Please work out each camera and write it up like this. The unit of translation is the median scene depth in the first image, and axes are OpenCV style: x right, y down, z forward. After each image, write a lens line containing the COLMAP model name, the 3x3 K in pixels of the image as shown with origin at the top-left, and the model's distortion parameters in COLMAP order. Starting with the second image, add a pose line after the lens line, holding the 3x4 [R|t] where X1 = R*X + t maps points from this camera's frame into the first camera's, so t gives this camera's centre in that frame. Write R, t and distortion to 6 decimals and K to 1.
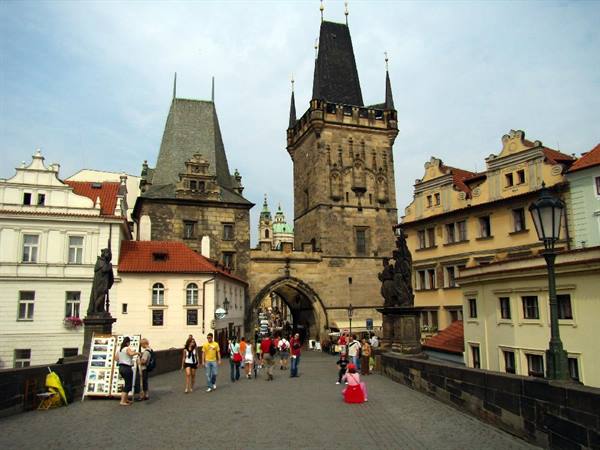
lens RADIAL K [[530.5, 0, 299.9], [0, 530.5, 221.9], [0, 0, 1]] dist [-0.149410, 0.150920]
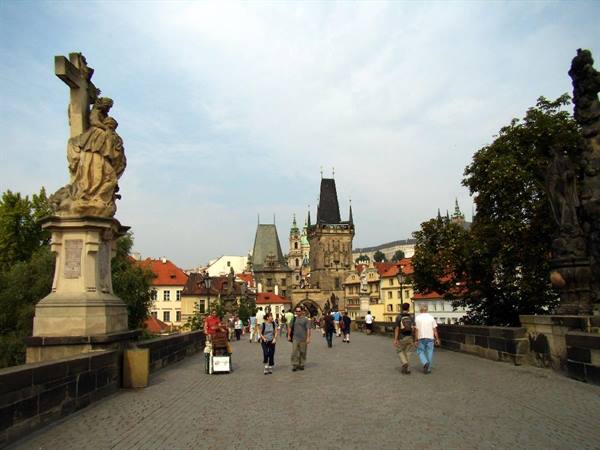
lens RADIAL K [[530.5, 0, 300.2], [0, 530.5, 225.9], [0, 0, 1]] dist [-0.149410, 0.150920]
pose [[0.998576, -0.013941, -0.051501, 0.073285], [0.015078, 0.999649, 0.021762, -0.277530], [0.051180, -0.022507, 0.998436, -1.400976]]
